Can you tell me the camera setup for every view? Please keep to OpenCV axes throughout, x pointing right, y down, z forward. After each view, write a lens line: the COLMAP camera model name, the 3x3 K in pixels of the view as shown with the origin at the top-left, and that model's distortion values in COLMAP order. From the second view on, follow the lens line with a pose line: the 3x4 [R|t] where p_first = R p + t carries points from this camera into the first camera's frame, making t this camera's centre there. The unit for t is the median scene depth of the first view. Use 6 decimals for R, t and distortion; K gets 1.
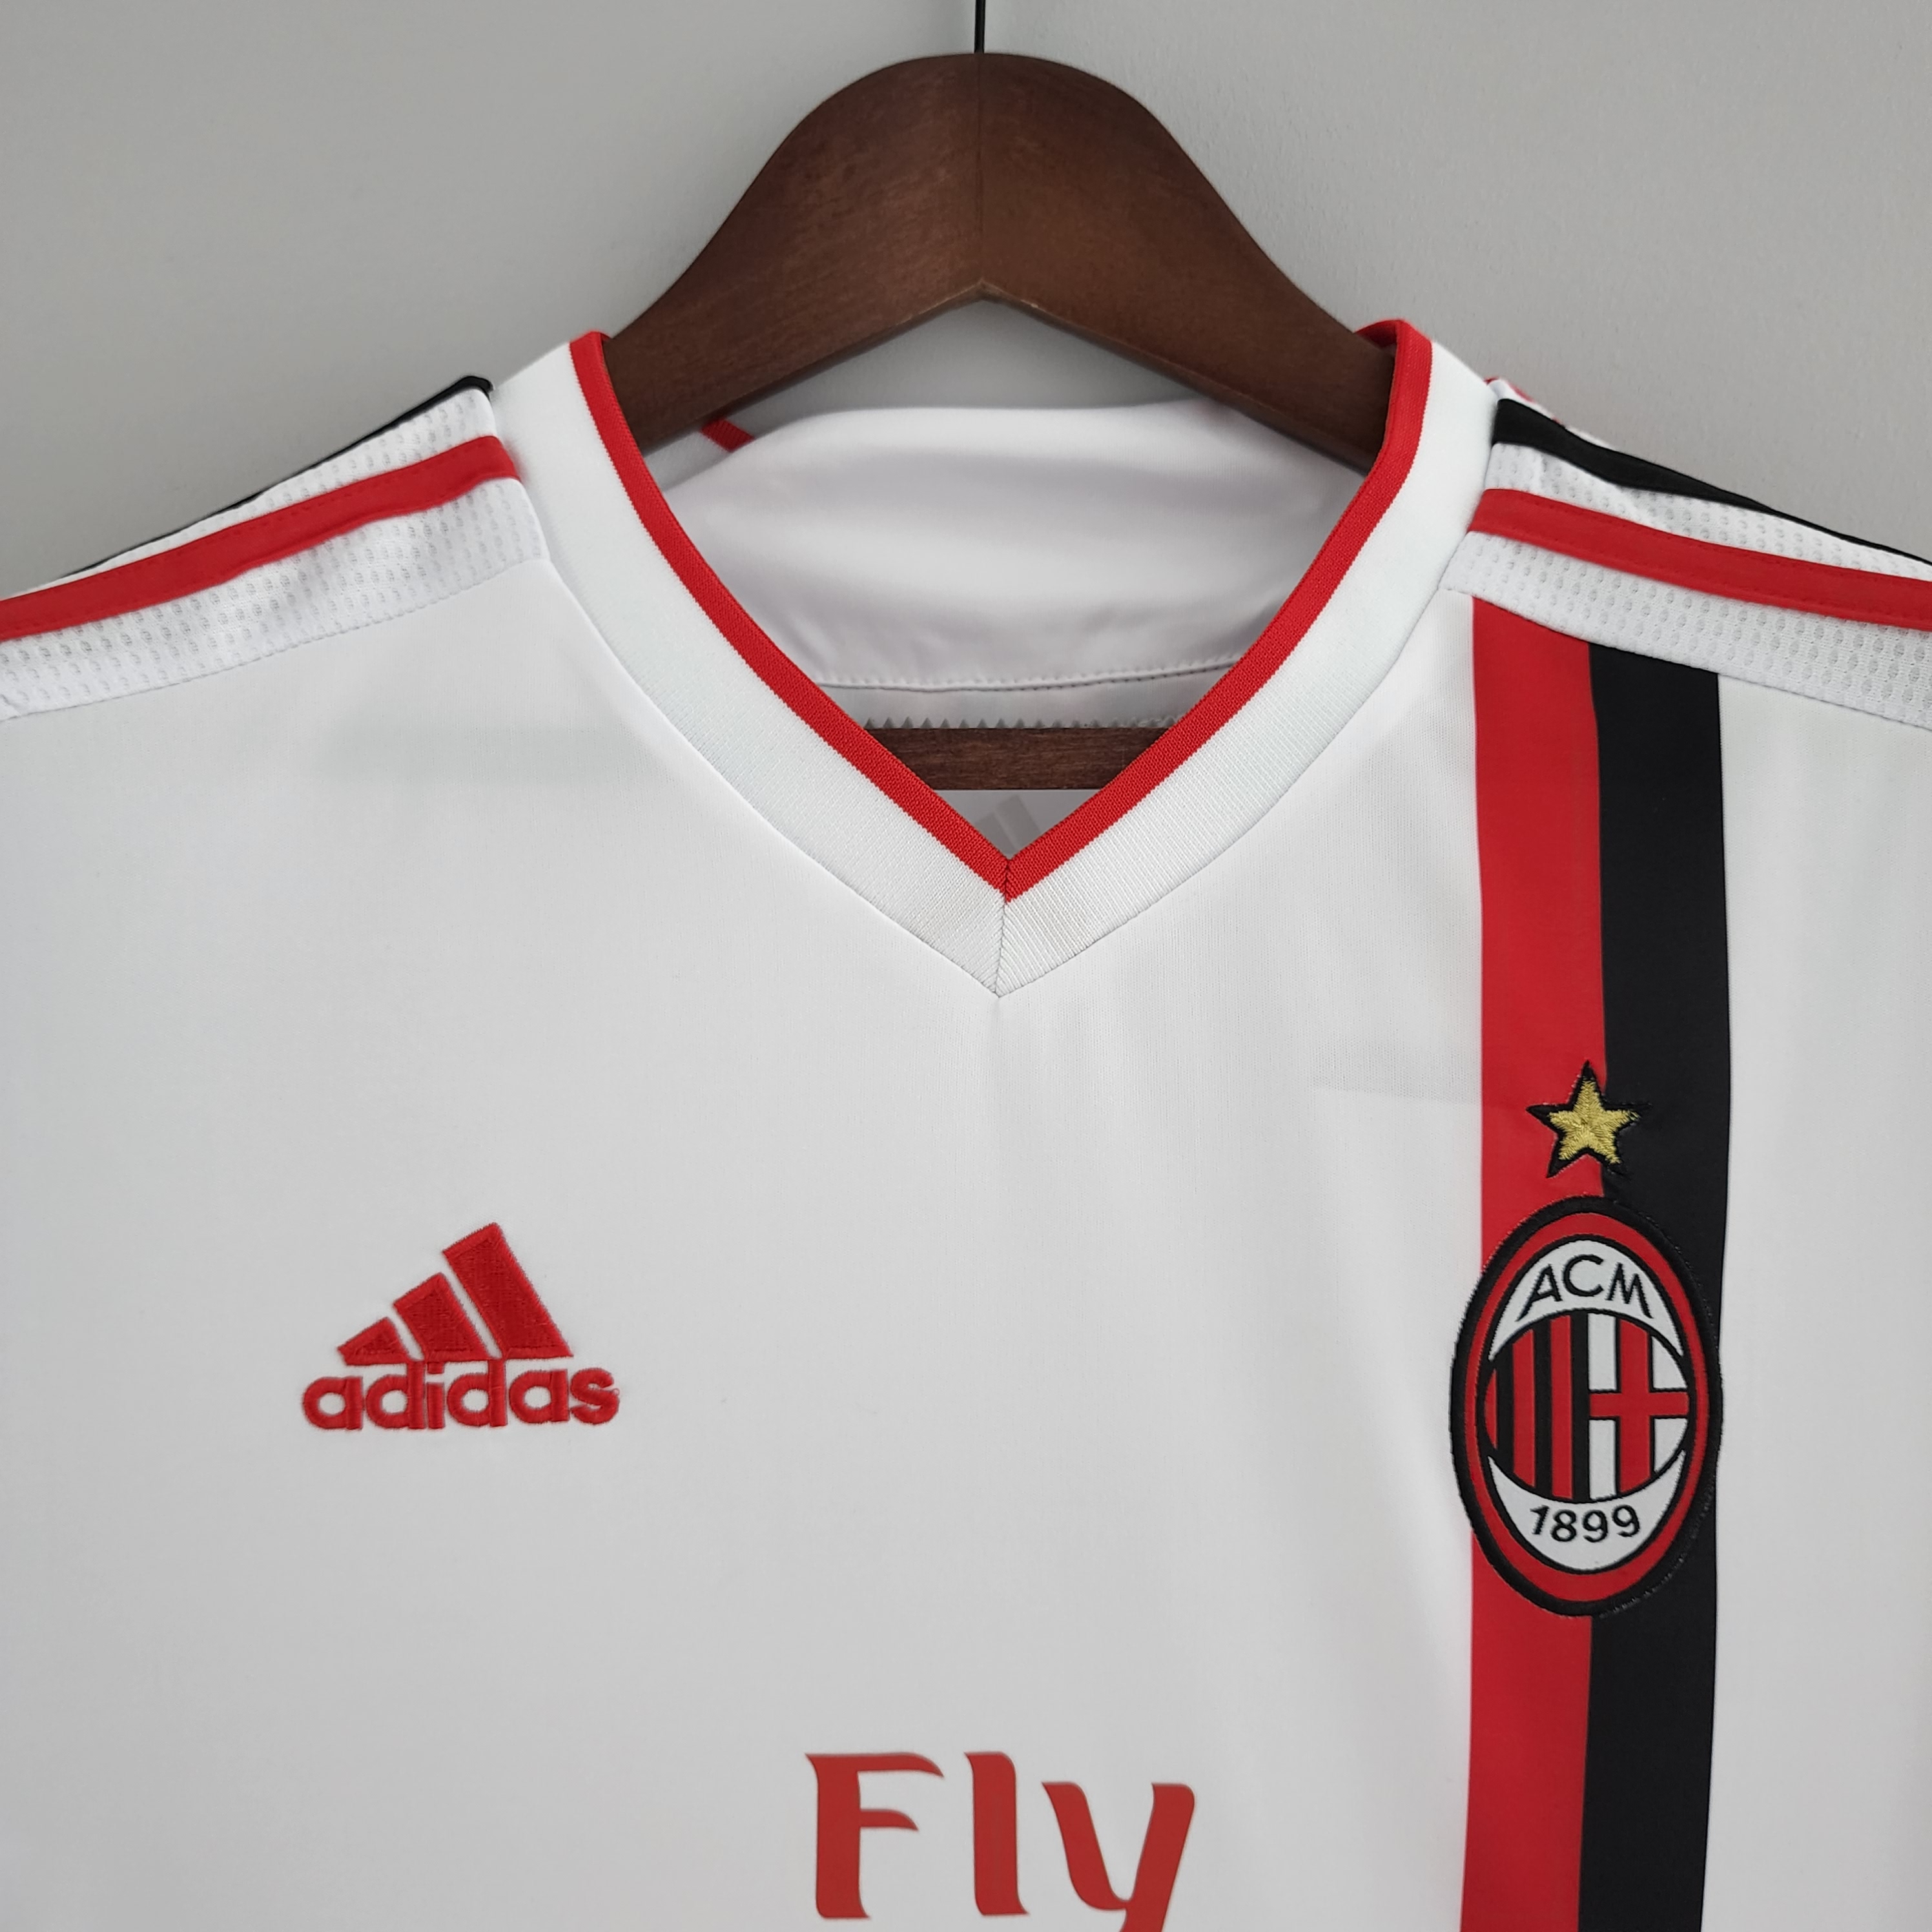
lens RADIAL K [[1768.8, 0, 963.5], [0, 1768.8, 966.5], [0, 0, 1]] dist [0.021762, 0.000000]
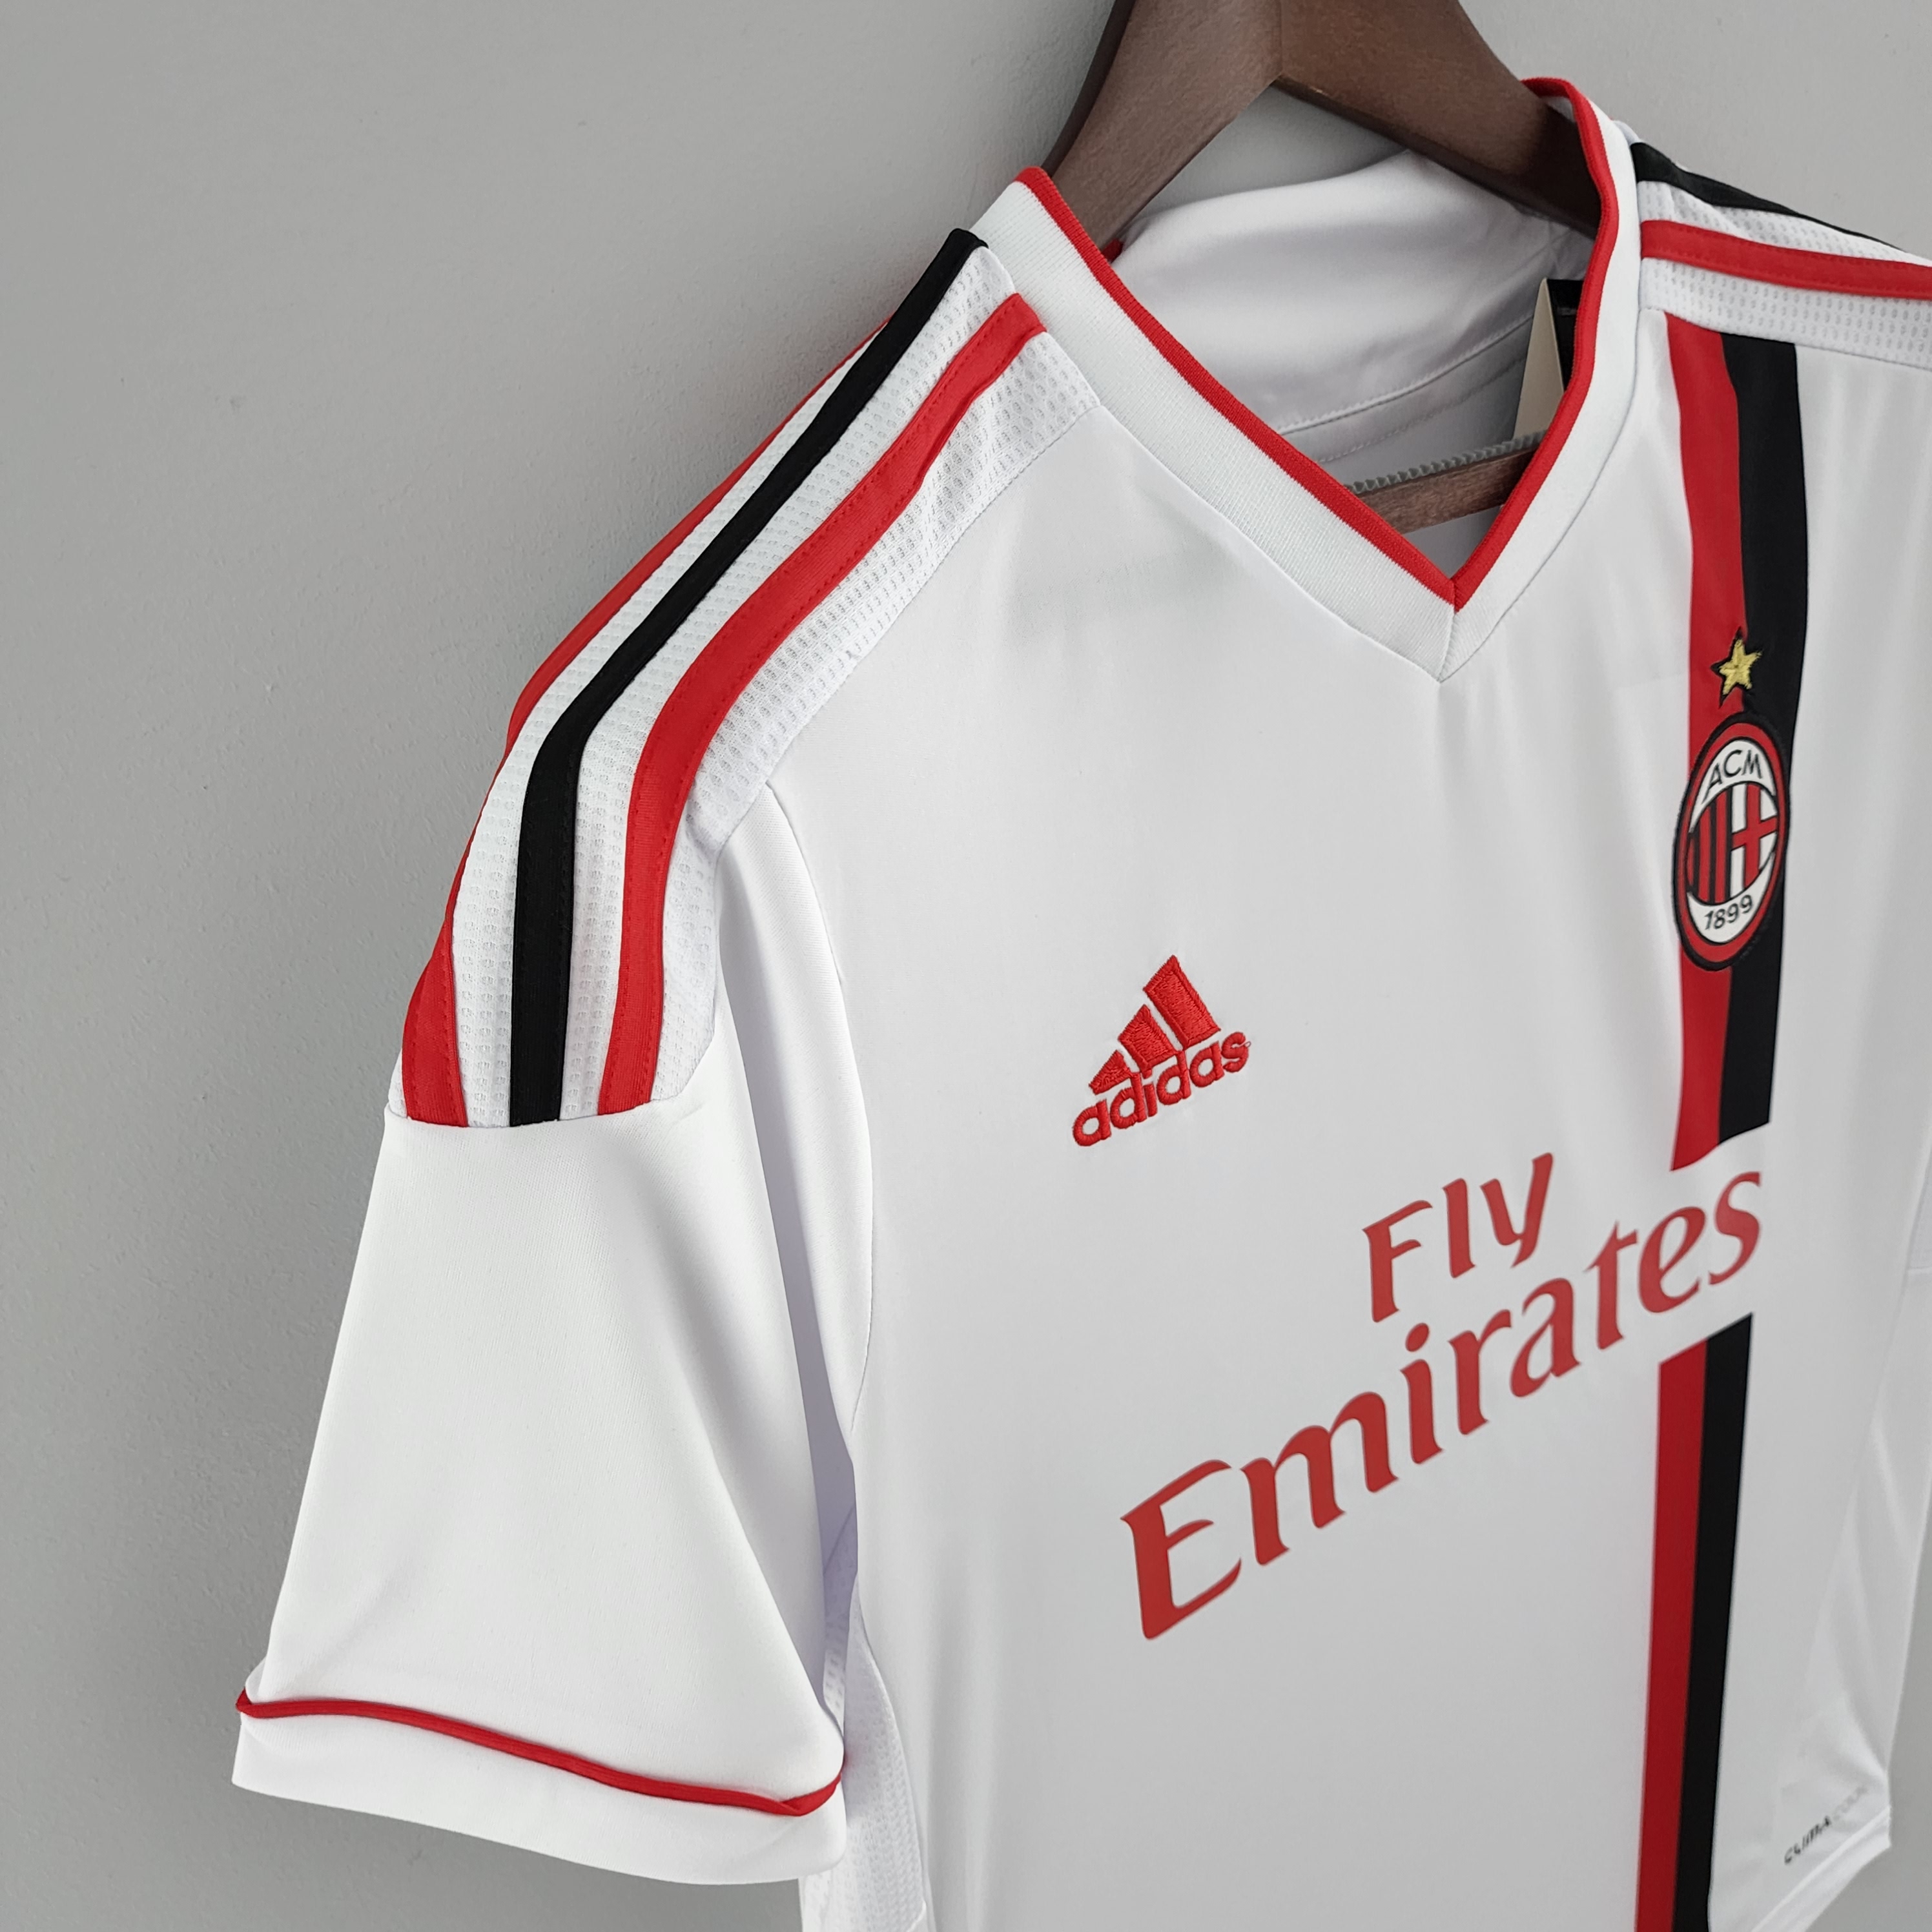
lens RADIAL K [[1768.8, 0, 963.8], [0, 1768.8, 955.8], [0, 0, 1]] dist [0.021762, 0.000000]
pose [[0.846227, -0.314969, 0.429761, -0.929972], [0.174106, 0.925756, 0.335654, -0.305165], [-0.503574, -0.209216, 0.838237, 0.007980]]
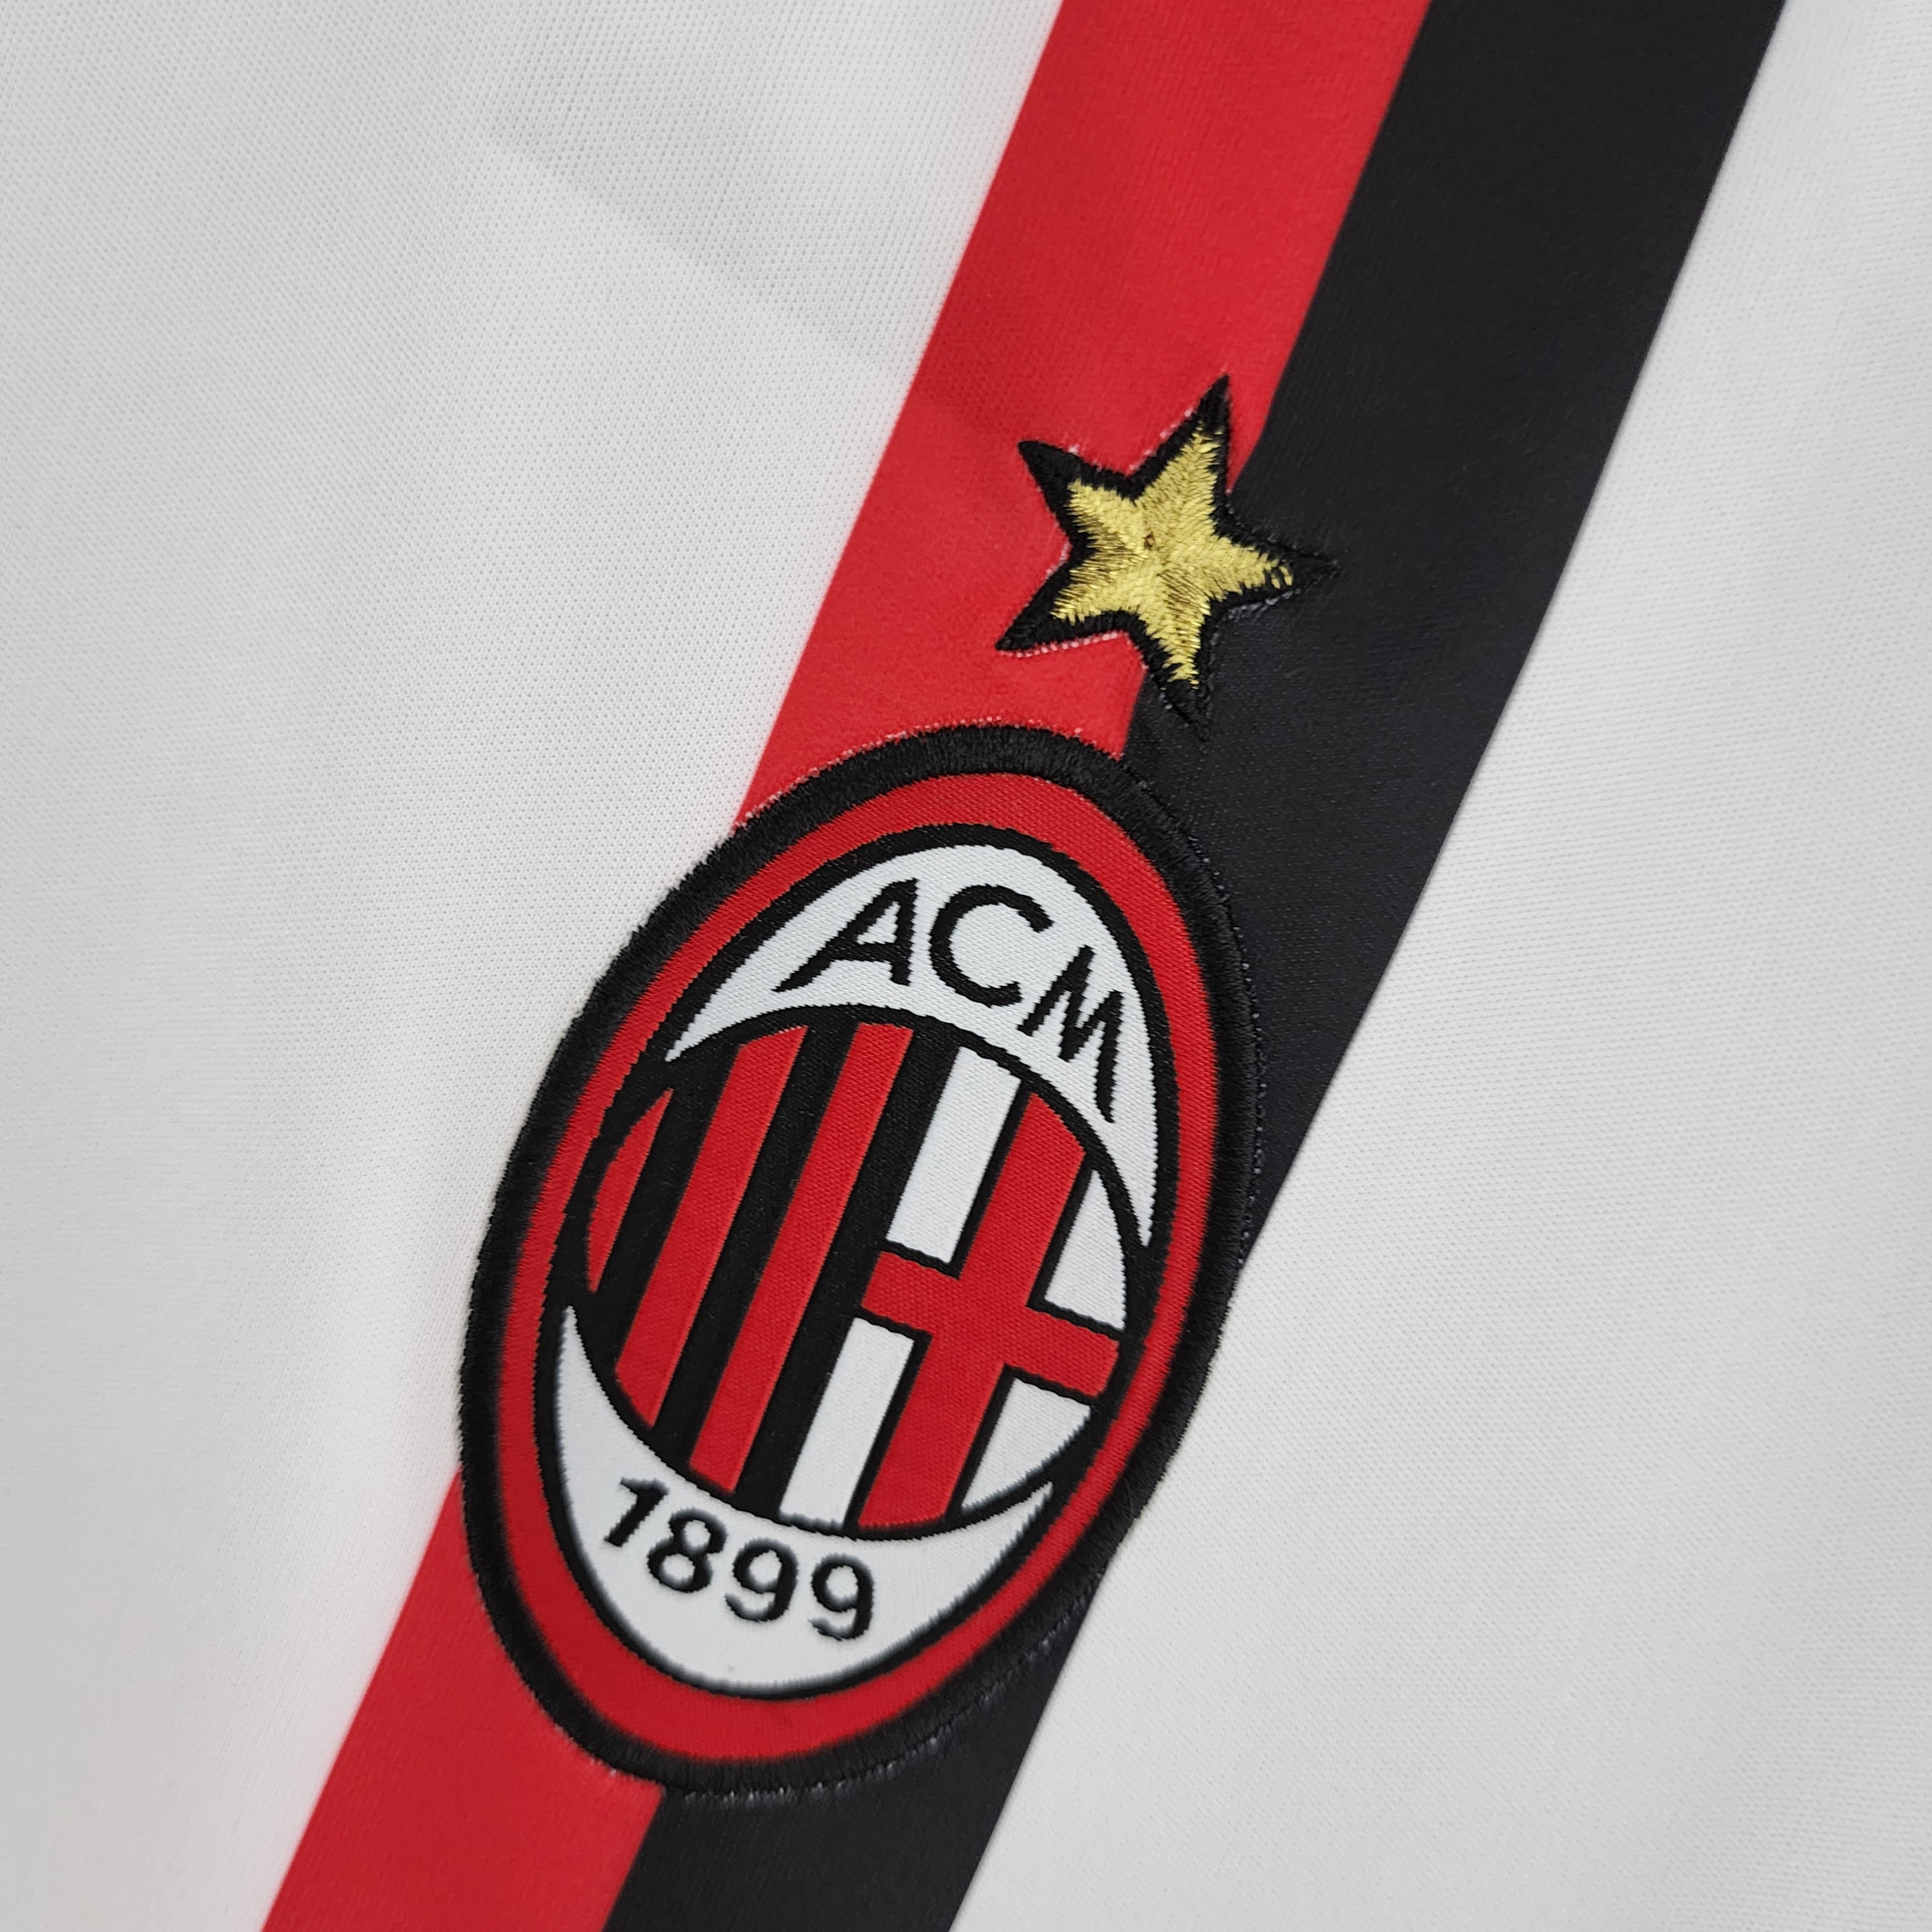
lens RADIAL K [[1768.8, 0, 967.5], [0, 1768.8, 968.0], [0, 0, 1]] dist [0.021762, 0.000000]
pose [[0.917579, 0.393516, 0.056516, 0.326574], [-0.394764, 0.918698, 0.012460, 0.175707], [-0.047018, -0.033744, 0.998324, 0.634921]]
